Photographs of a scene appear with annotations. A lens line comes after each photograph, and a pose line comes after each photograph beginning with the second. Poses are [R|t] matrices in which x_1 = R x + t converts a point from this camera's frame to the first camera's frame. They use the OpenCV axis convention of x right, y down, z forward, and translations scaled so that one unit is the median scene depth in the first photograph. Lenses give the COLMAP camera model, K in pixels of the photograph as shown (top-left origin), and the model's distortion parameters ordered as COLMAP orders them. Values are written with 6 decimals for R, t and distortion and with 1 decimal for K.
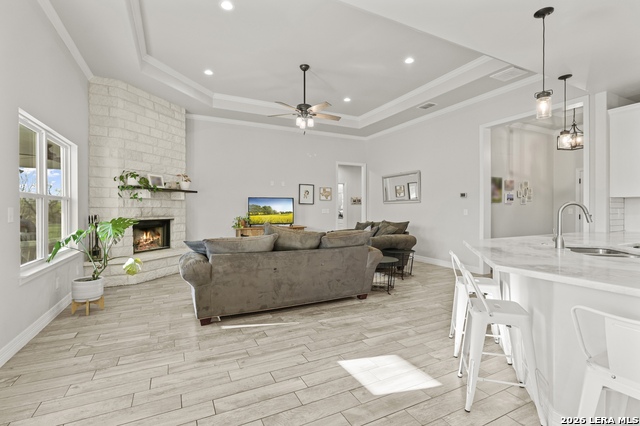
lens RADIAL K [[298.1, 0, 321.8], [0, 298.1, 209.8], [0, 0, 1]] dist [0.003047, -0.000133]
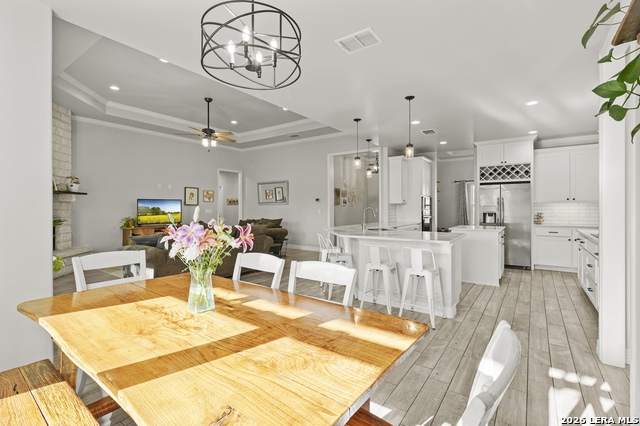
lens RADIAL K [[298.1, 0, 320.1], [0, 298.1, 207.9], [0, 0, 1]] dist [0.003047, -0.000133]
pose [[0.886872, -0.002346, 0.462009, -0.203683], [0.002213, 0.999997, 0.000830, -0.011679], [-0.462009, 0.000286, 0.886875, -0.323425]]
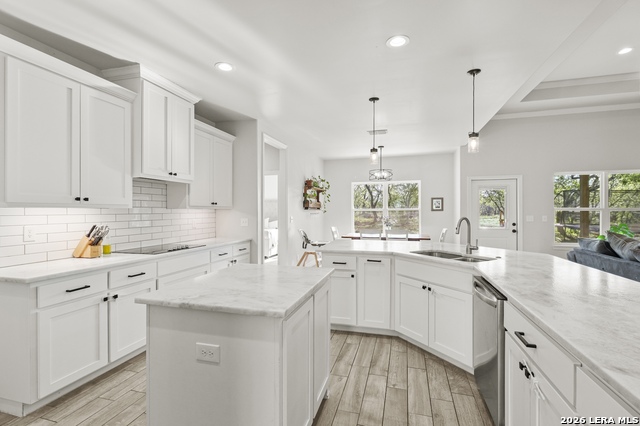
lens RADIAL K [[298.1, 0, 326.4], [0, 298.1, 211.9], [0, 0, 1]] dist [0.003047, -0.000133]
pose [[-0.664821, 0.003258, -0.746995, 0.886980], [0.000157, 0.999991, 0.004221, -0.022061], [0.747002, 0.002689, -0.664816, 0.572510]]
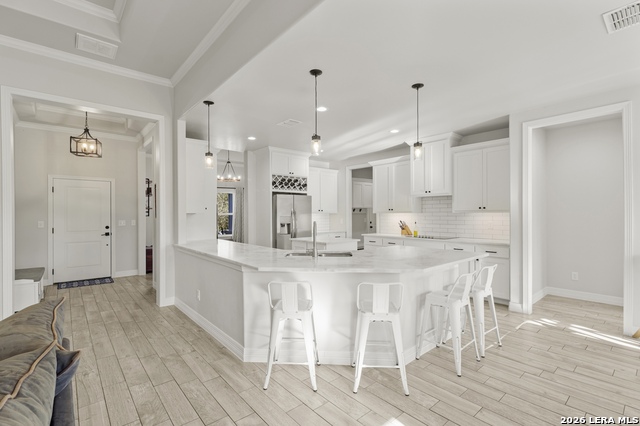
lens RADIAL K [[298.1, 0, 319.0], [0, 298.1, 214.3], [0, 0, 1]] dist [0.003047, -0.000133]
pose [[-0.243774, -0.002523, 0.969829, -0.203569], [0.004848, 0.999981, 0.003820, -0.027223], [-0.969820, 0.005633, -0.243758, 0.539329]]
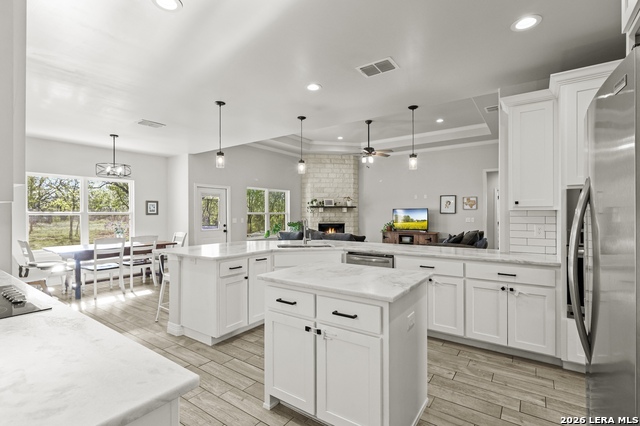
lens RADIAL K [[298.1, 0, 316.1], [0, 298.1, 215.3], [0, 0, 1]] dist [0.003047, -0.000133]
pose [[0.460143, 0.001109, -0.887844, 1.007863], [0.000755, 0.999998, 0.001640, -0.020294], [0.887845, -0.001426, 0.460141, 0.089295]]
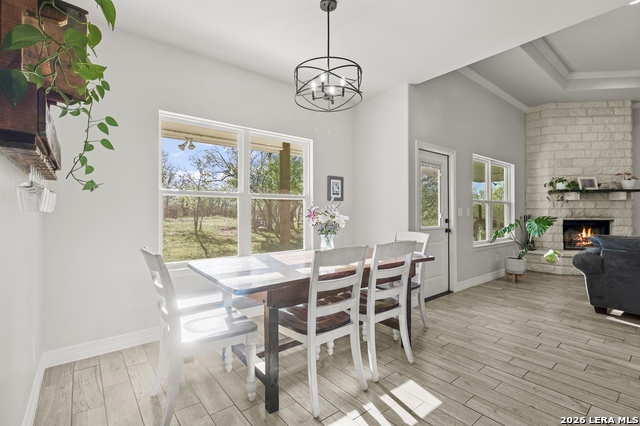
lens RADIAL K [[298.1, 0, 319.7], [0, 298.1, 212.1], [0, 0, 1]] dist [0.003047, -0.000133]
pose [[0.213380, -0.002855, -0.976965, 0.264515], [-0.001892, 0.999993, -0.003336, 0.010335], [0.976967, 0.002560, 0.213373, -0.140556]]
